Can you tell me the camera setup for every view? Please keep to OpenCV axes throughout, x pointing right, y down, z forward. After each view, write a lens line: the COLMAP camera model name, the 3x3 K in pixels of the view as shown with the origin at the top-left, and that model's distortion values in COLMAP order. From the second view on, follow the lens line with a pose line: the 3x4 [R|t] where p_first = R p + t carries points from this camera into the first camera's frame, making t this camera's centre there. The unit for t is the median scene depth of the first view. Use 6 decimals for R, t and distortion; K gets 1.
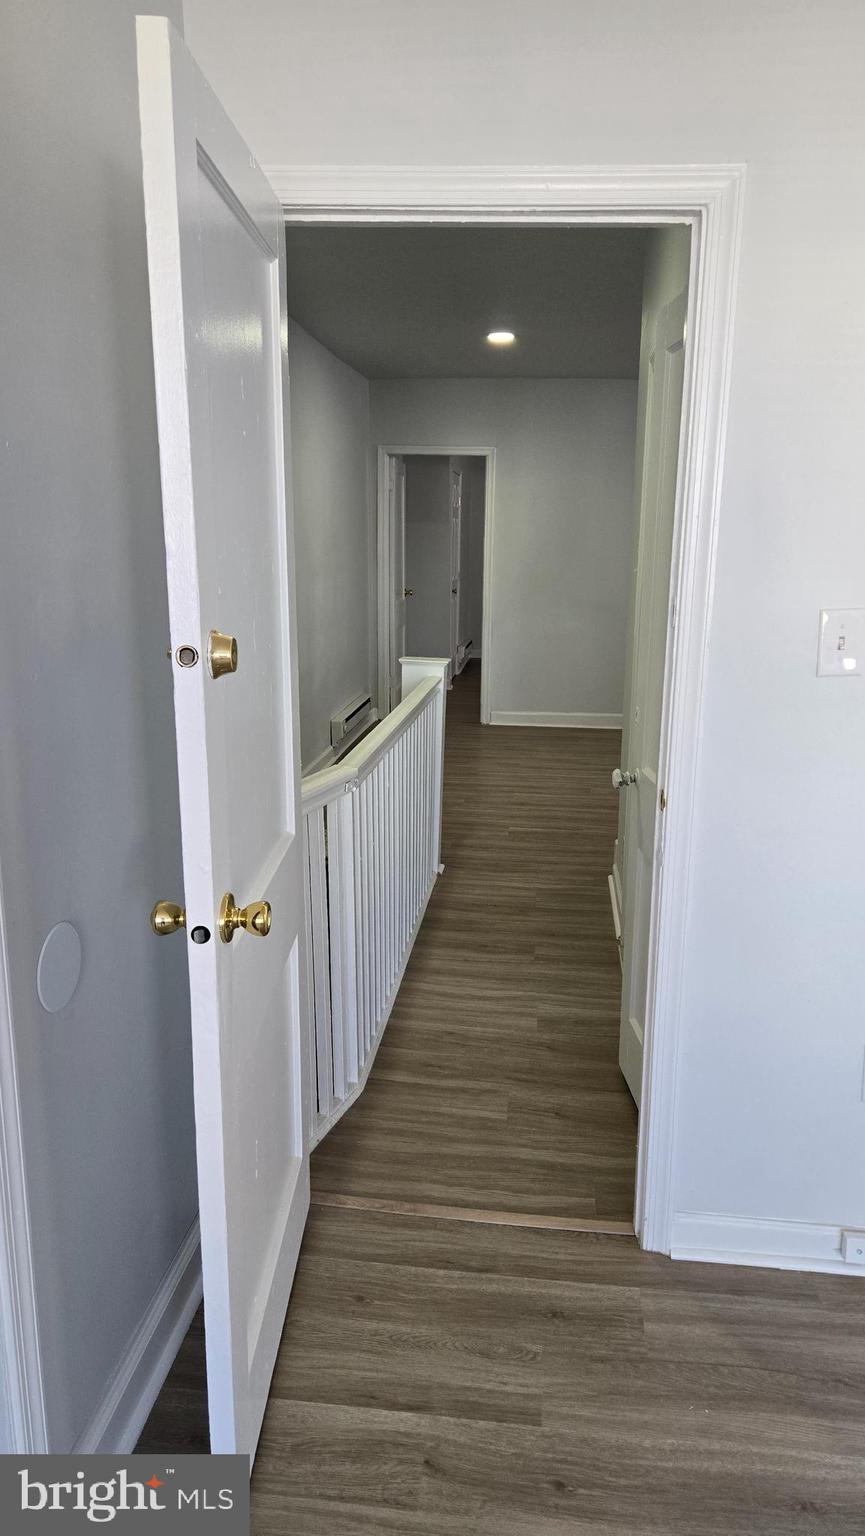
lens RADIAL K [[1029.6, 0, 434.5], [0, 1029.6, 773.9], [0, 0, 1]] dist [0.056270, -0.036255]
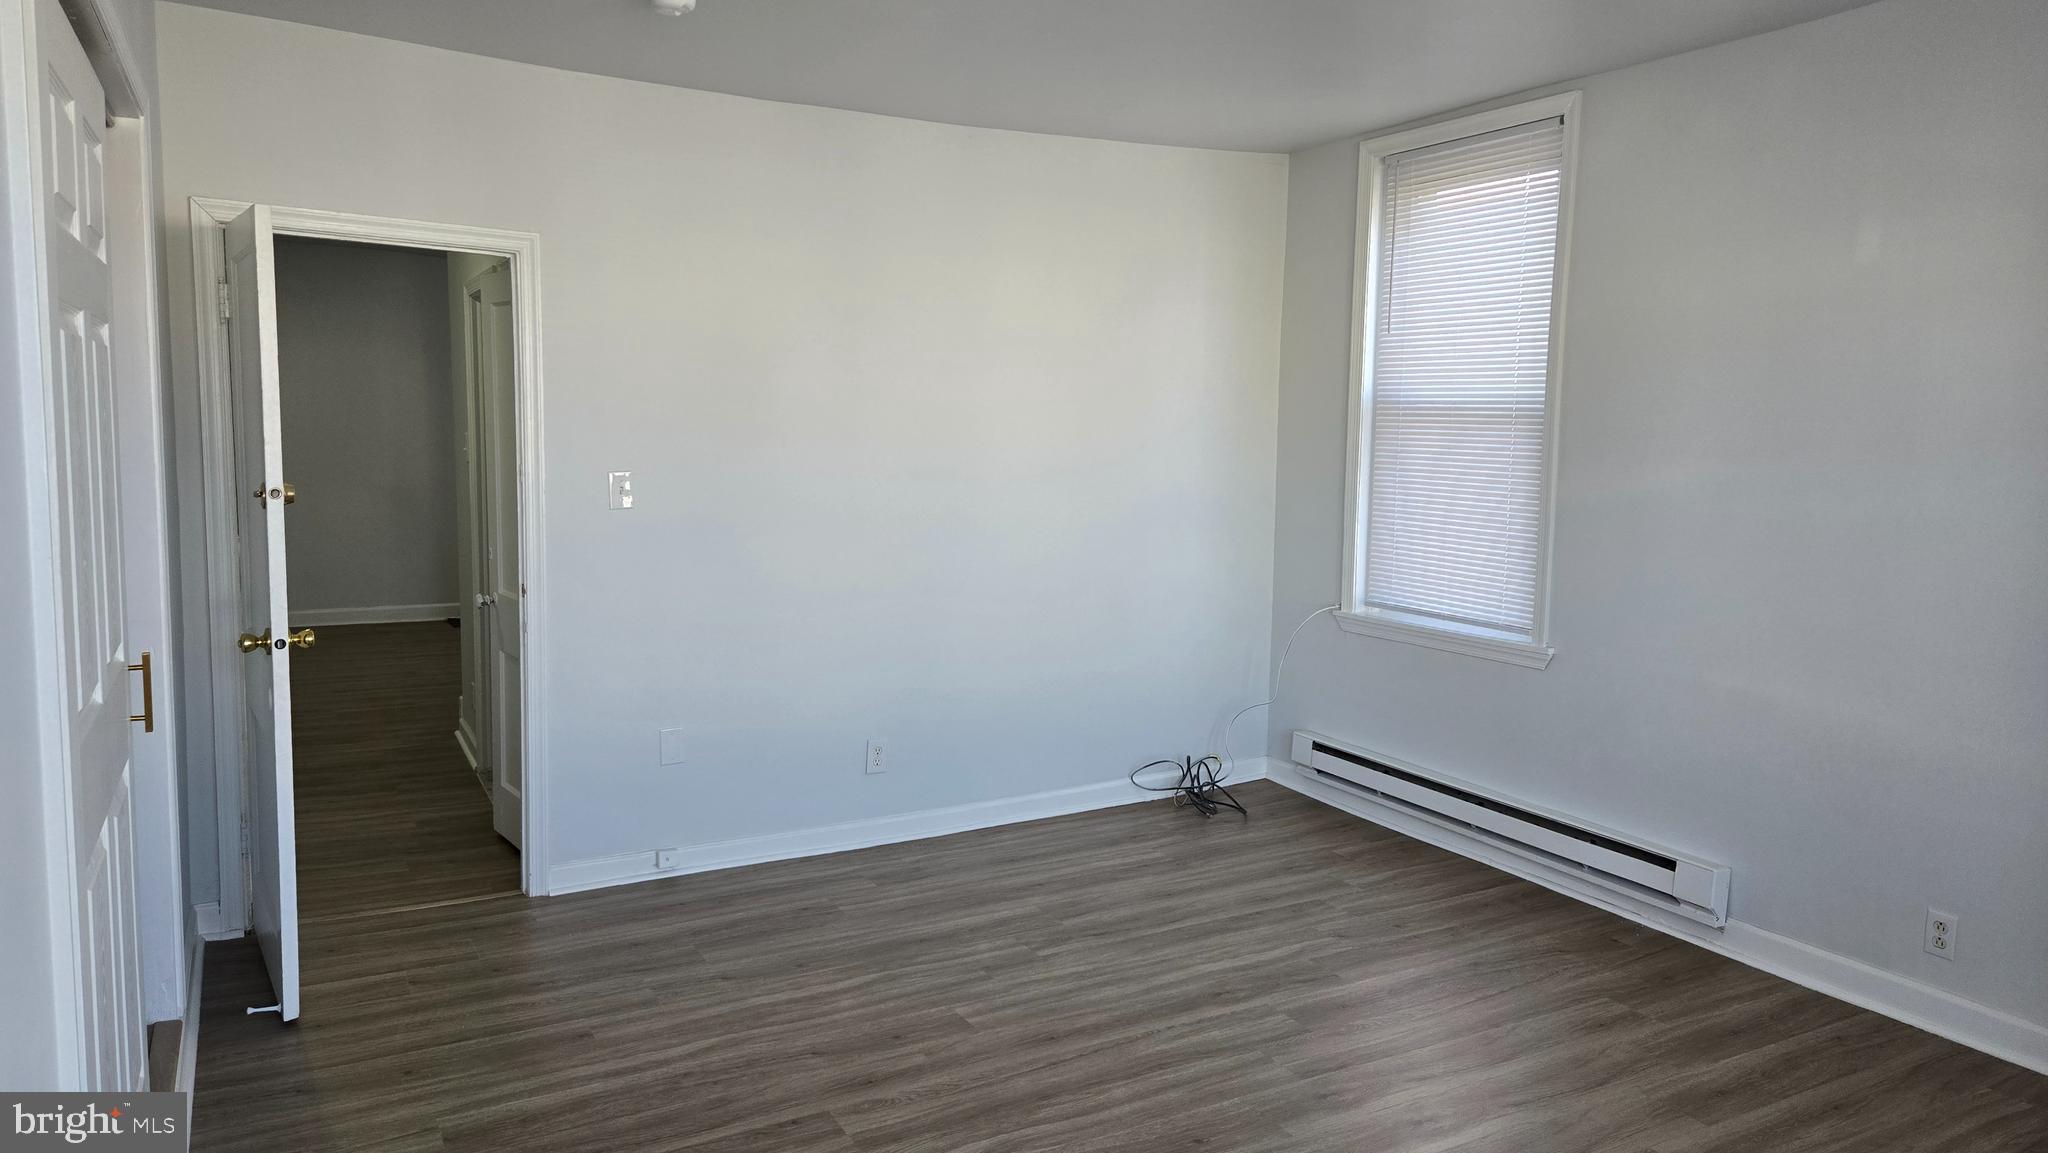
lens RADIAL K [[1372.8, 0, 1032.9], [0, 1372.8, 573.2], [0, 0, 1]] dist [0.056270, -0.036255]
pose [[0.814884, -0.051225, 0.577356, -0.350840], [0.112536, 0.991115, -0.070899, 0.224324], [-0.568594, 0.122748, 0.813409, -1.133549]]
